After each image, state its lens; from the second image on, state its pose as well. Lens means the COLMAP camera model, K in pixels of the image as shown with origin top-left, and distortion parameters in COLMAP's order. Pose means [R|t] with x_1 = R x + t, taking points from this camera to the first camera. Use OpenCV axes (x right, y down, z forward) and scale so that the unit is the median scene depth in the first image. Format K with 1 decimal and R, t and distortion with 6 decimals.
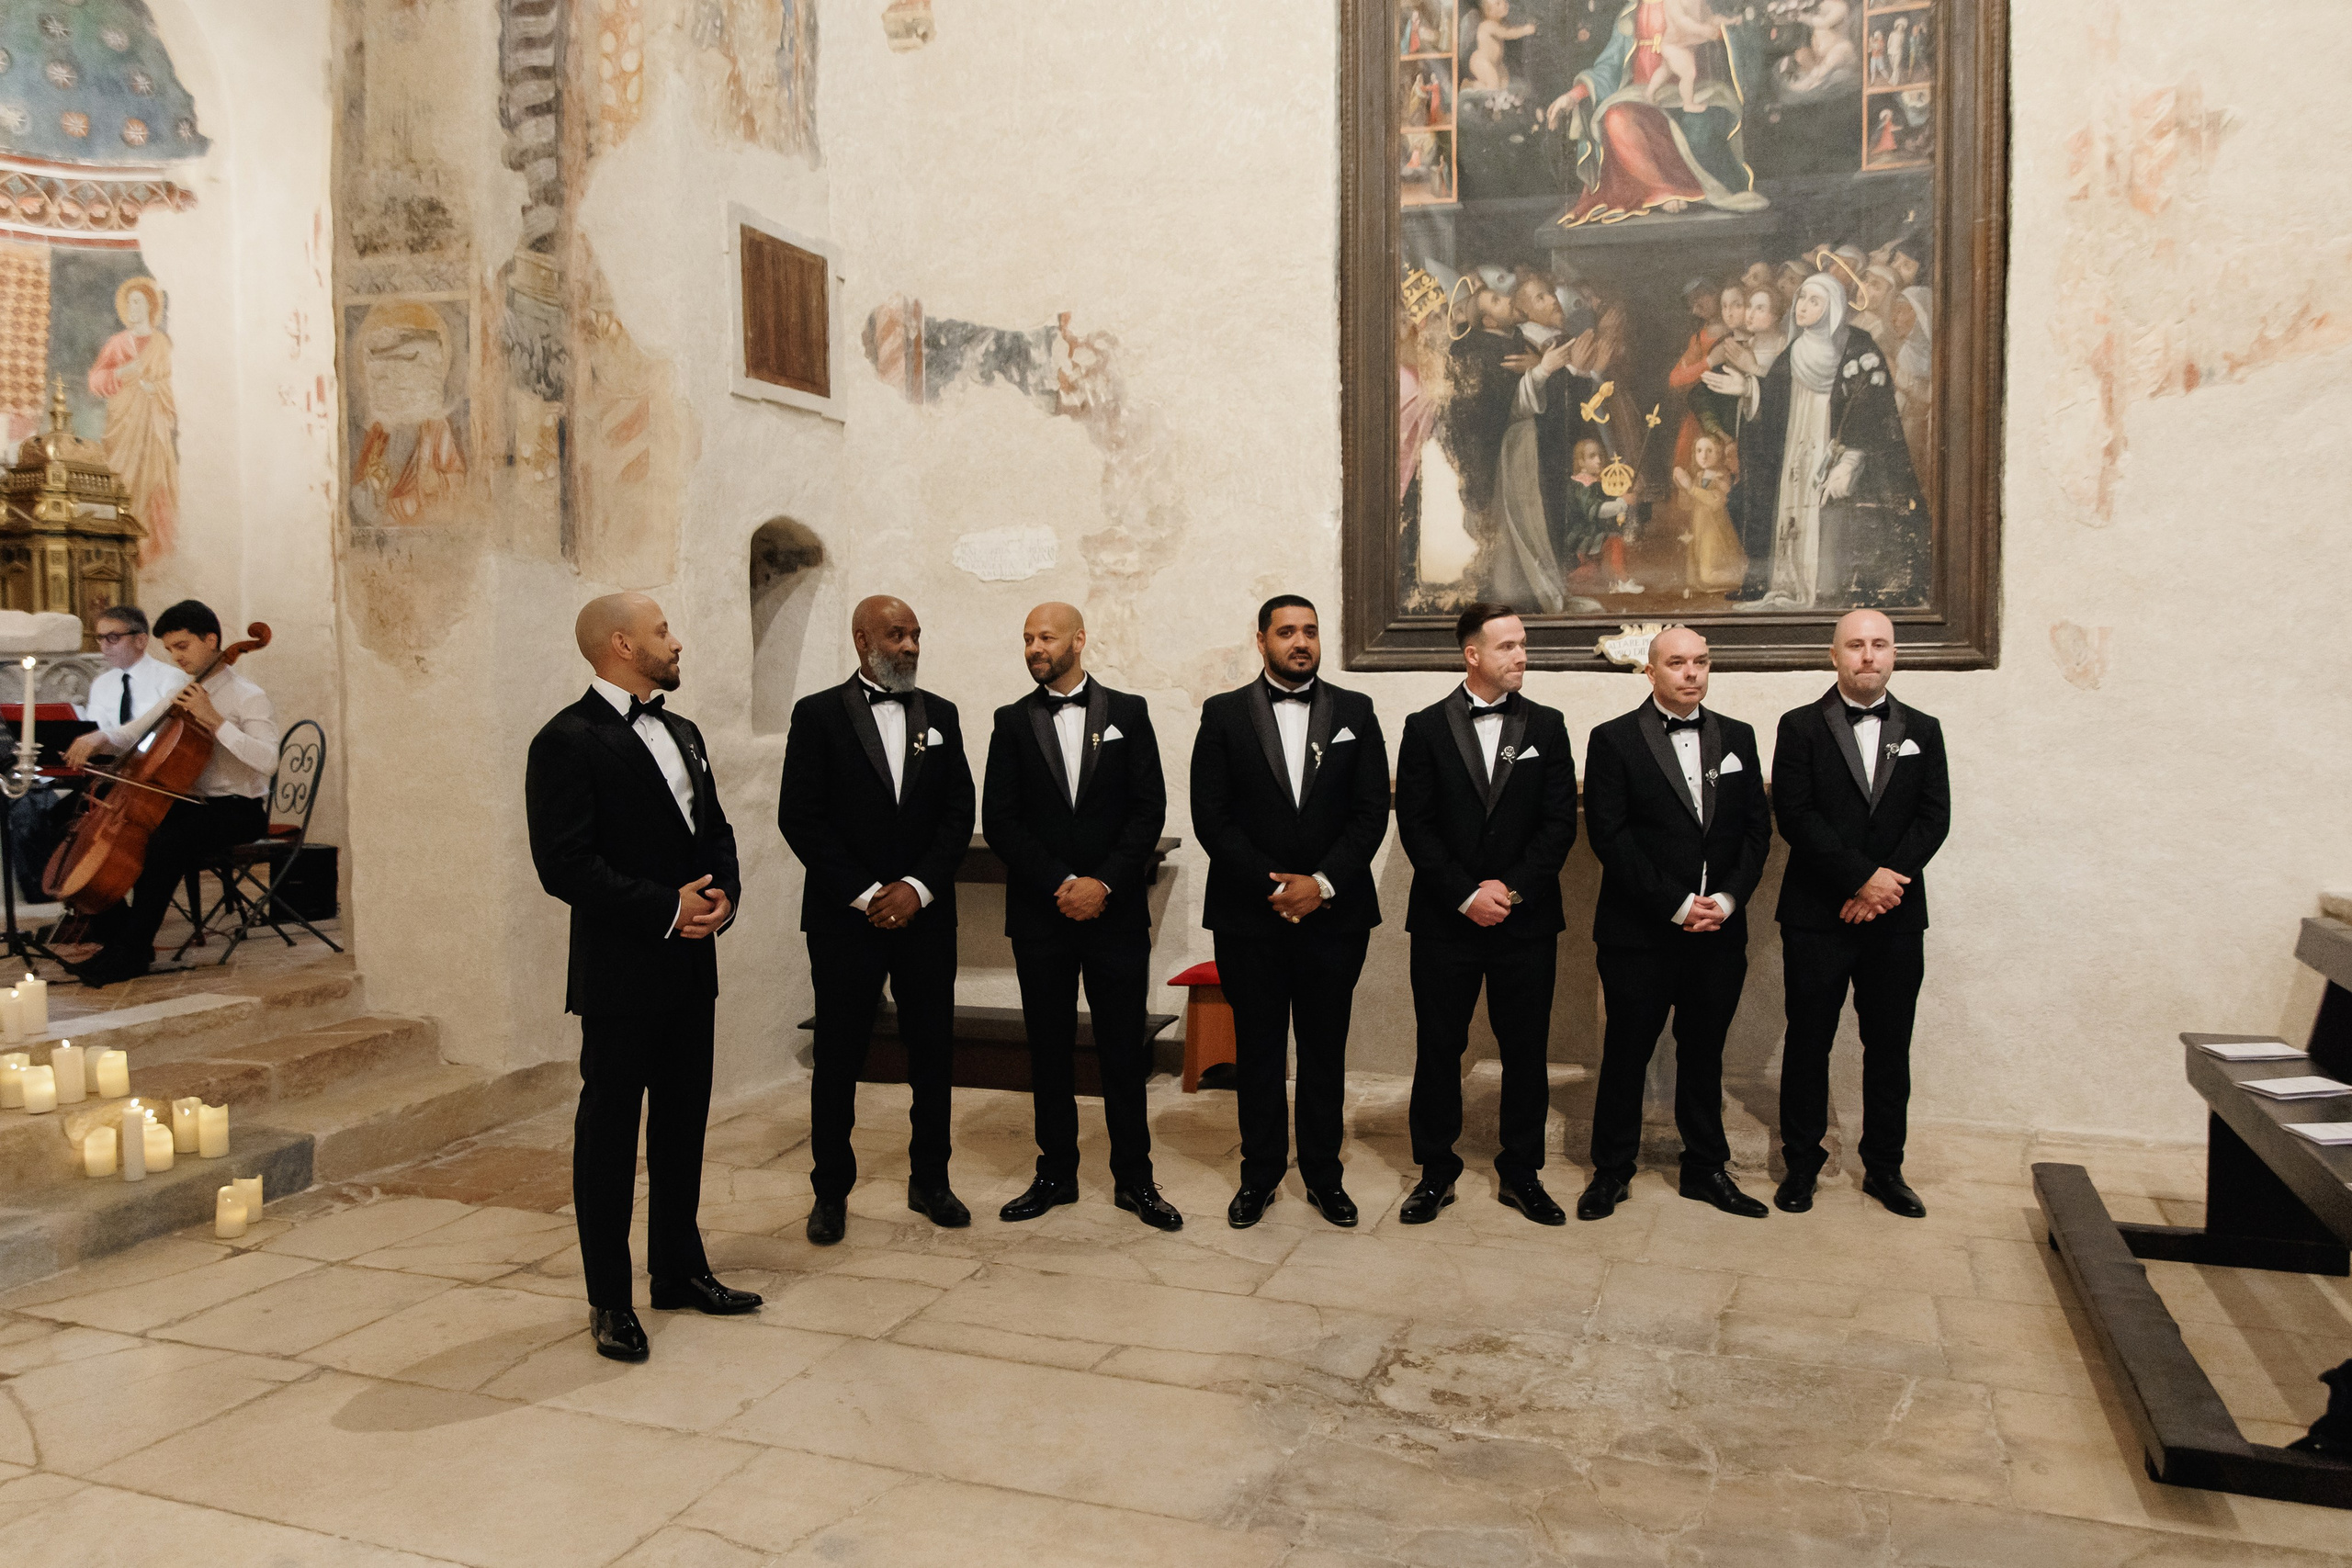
lens RADIAL K [[1745.8, 0, 1209.3], [0, 1745.8, 785.0], [0, 0, 1]] dist [-0.009542, 0.003167]
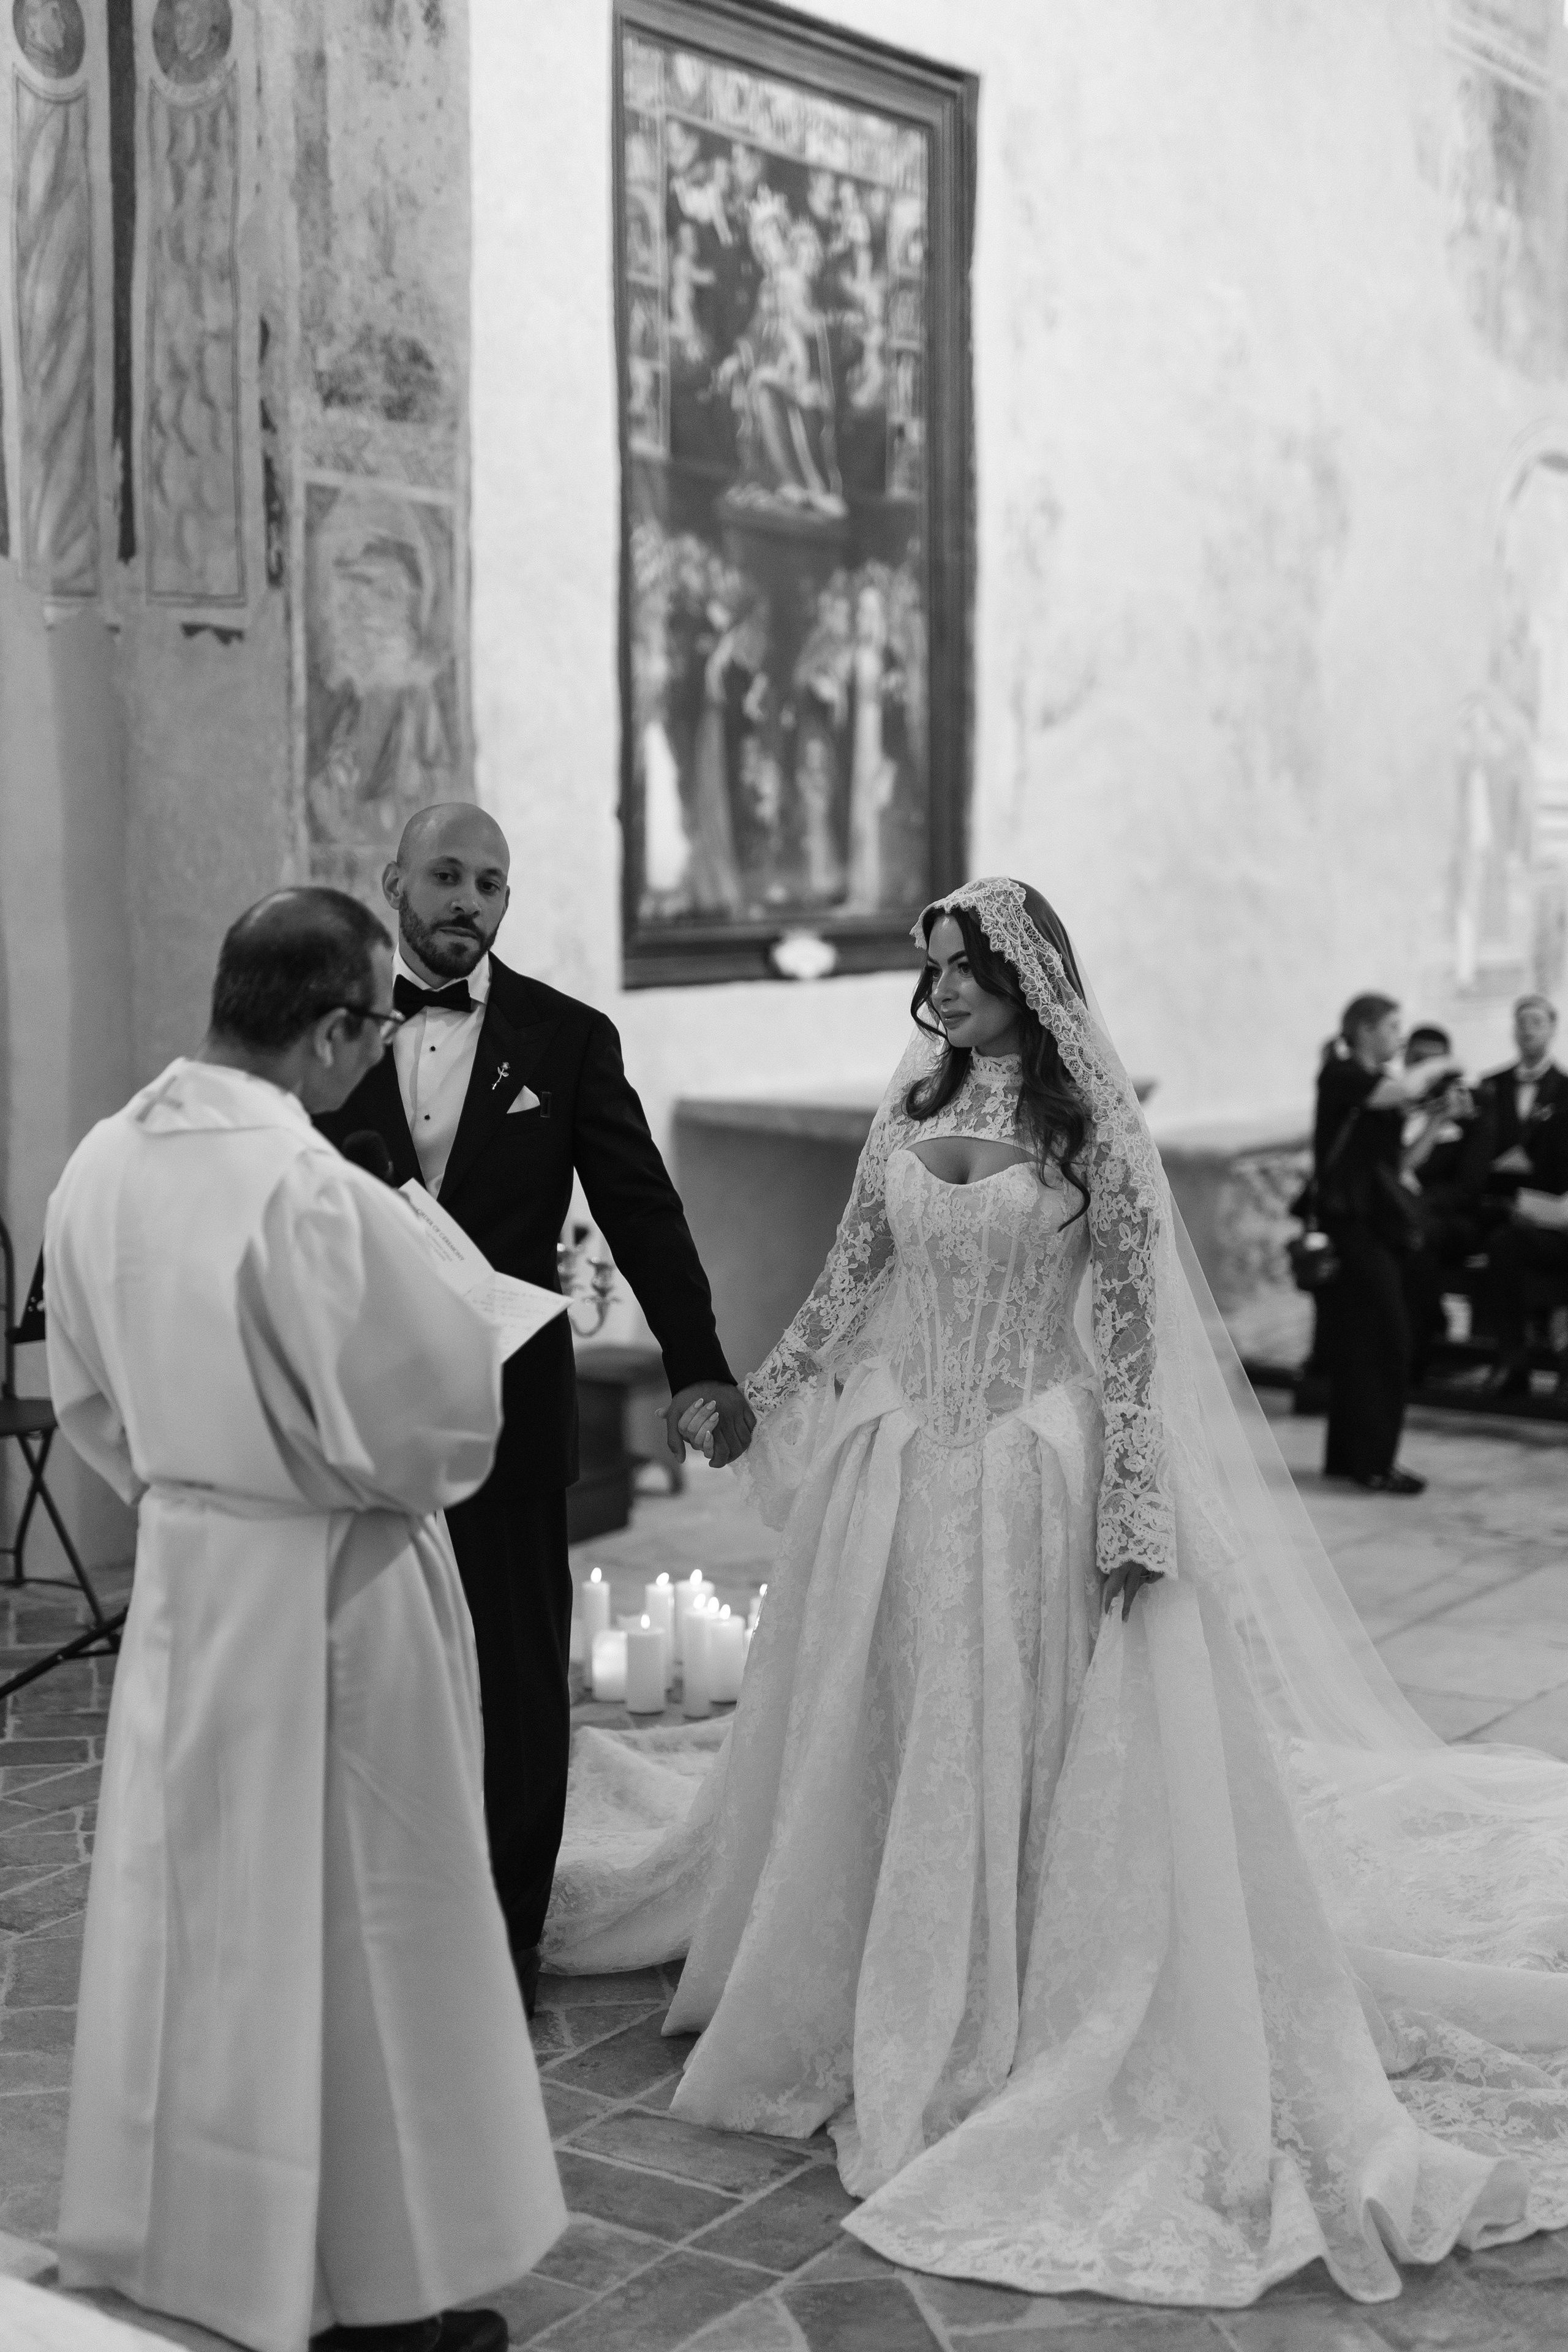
lens RADIAL K [[3274.3, 0, 784.0], [0, 3274.3, 1176.0], [0, 0, 1]] dist [-0.011570, 0.030251]
pose [[0.277233, -0.101977, 0.955376, -1.569404], [0.044383, 0.994649, 0.093290, -0.133296], [-0.959777, 0.016540, 0.280275, 0.522357]]
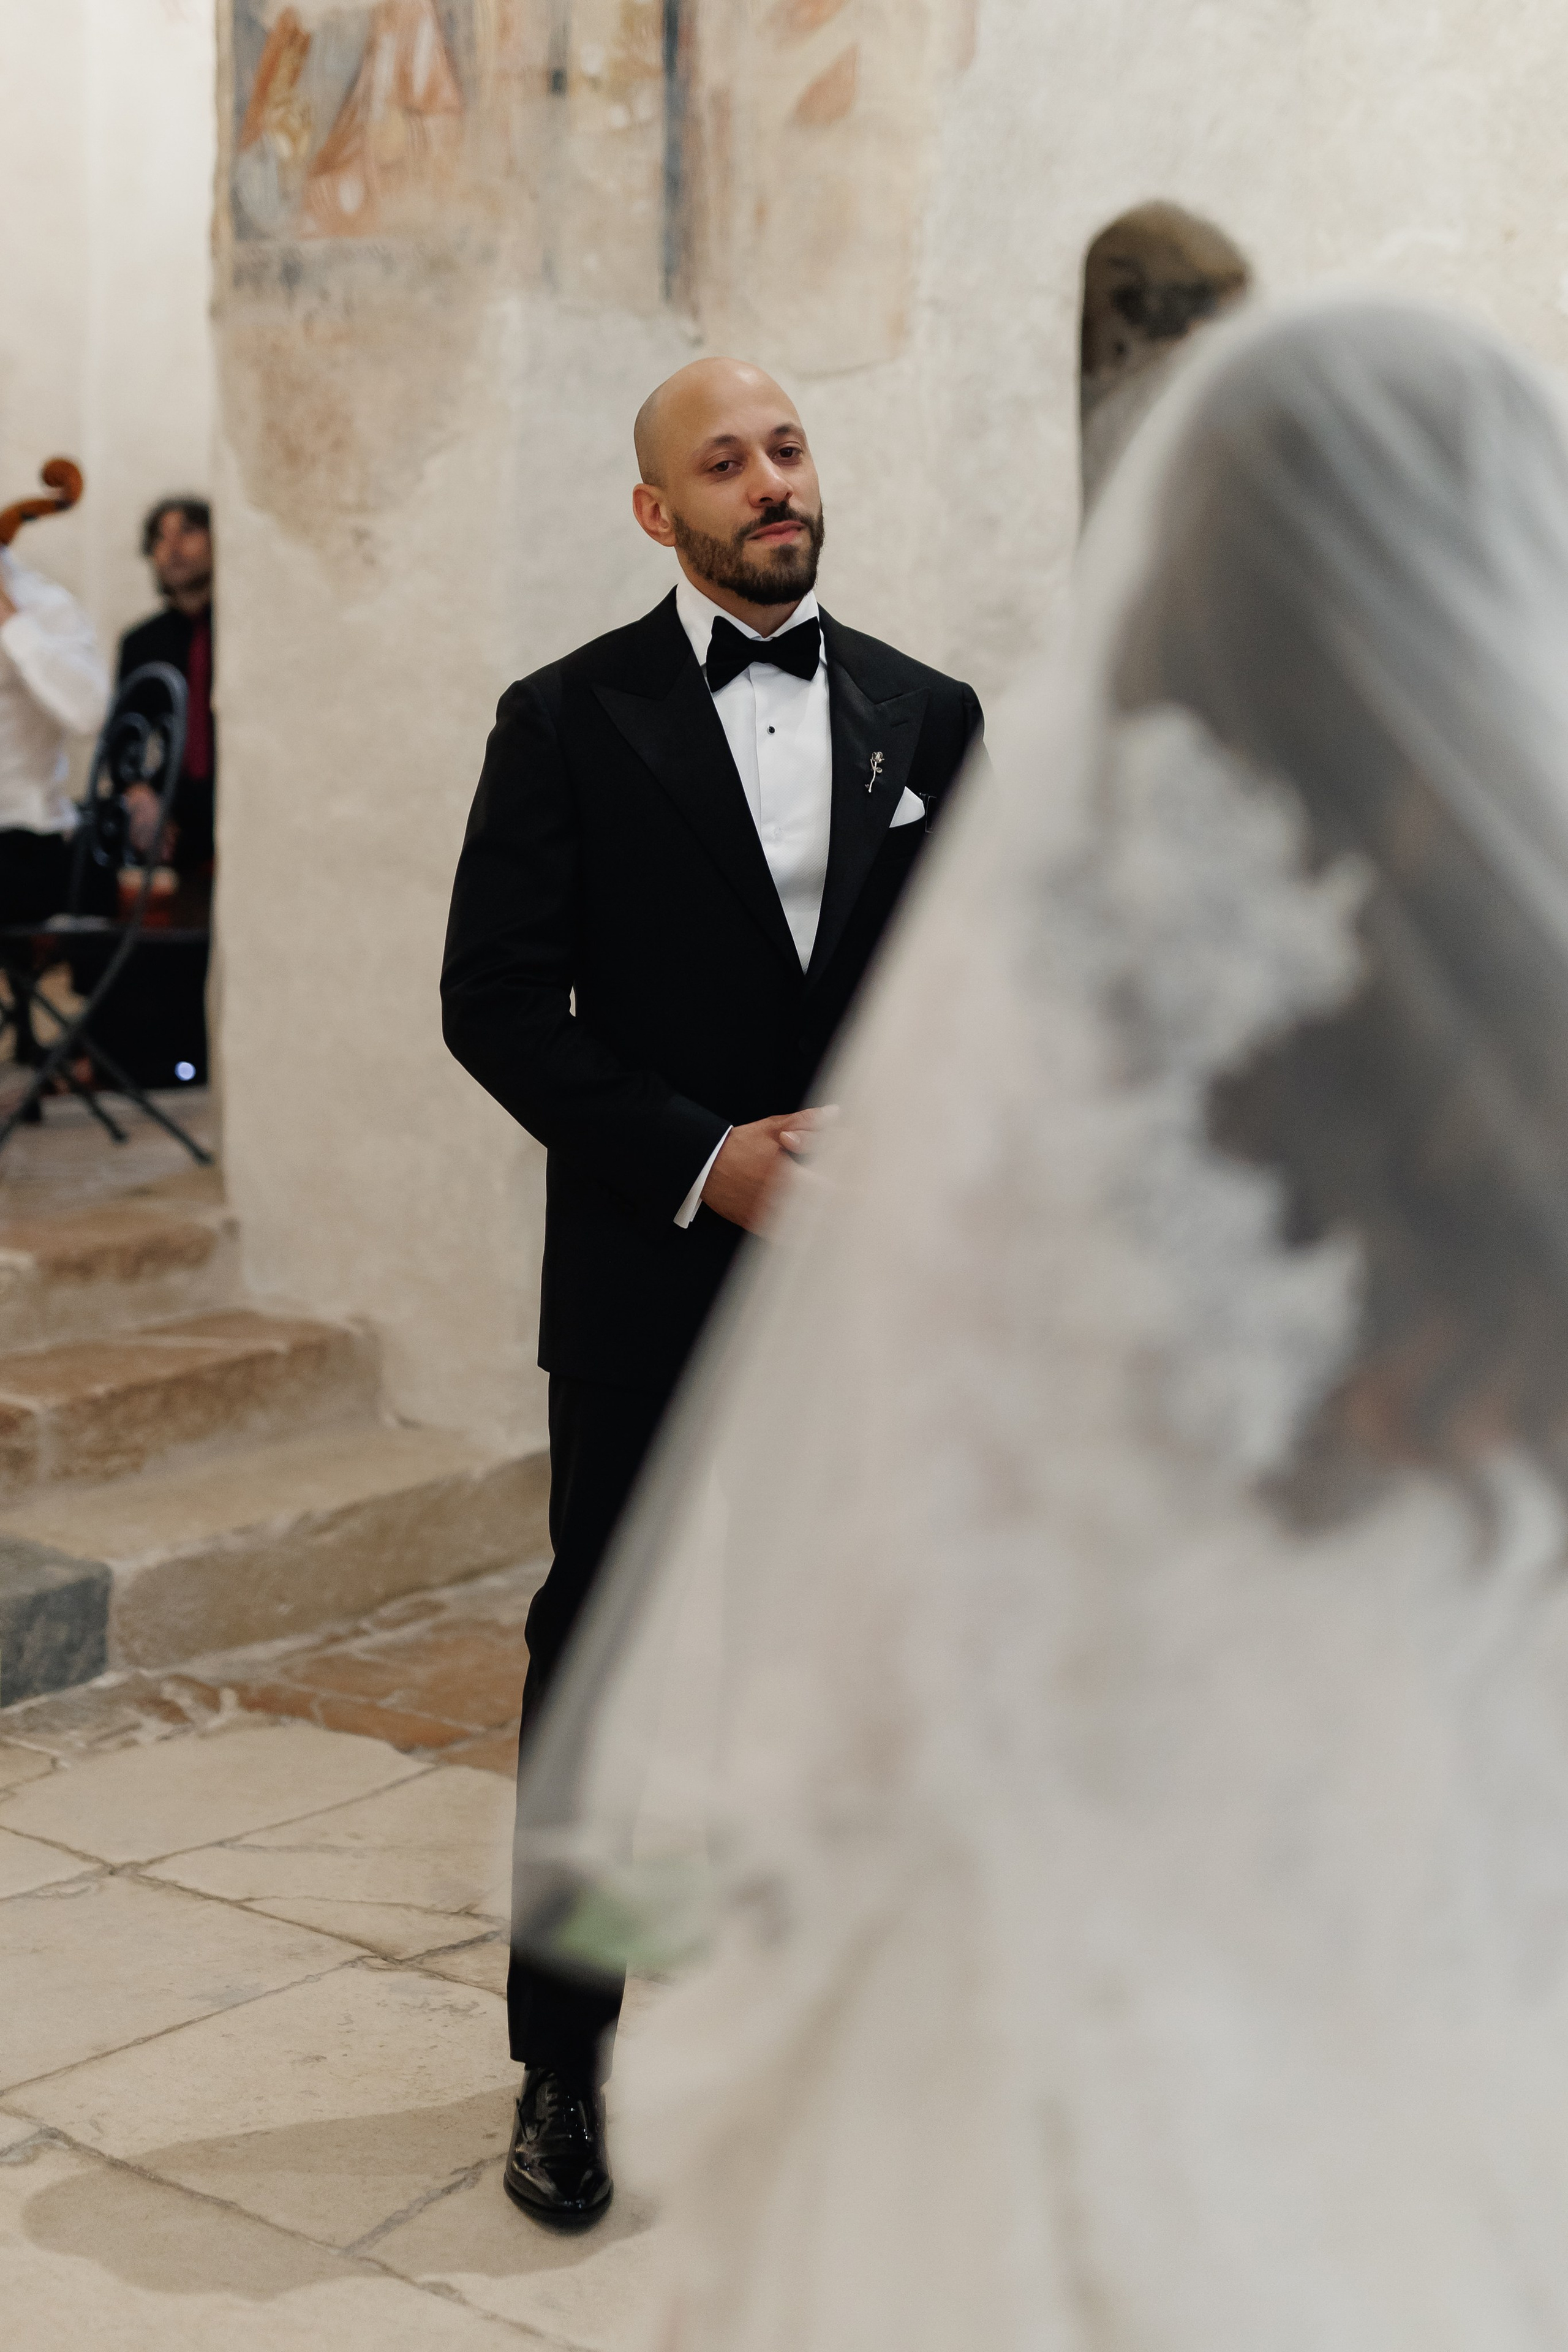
lens RADIAL K [[3735.9, 0, 737.1], [0, 3735.9, 1051.9], [0, 0, 1]] dist [0.016583, 0.029844]
pose [[0.938102, 0.048642, -0.342926, -0.020961], [-0.028840, 0.997621, 0.062612, -0.001739], [0.345156, -0.048846, 0.937273, 0.114007]]
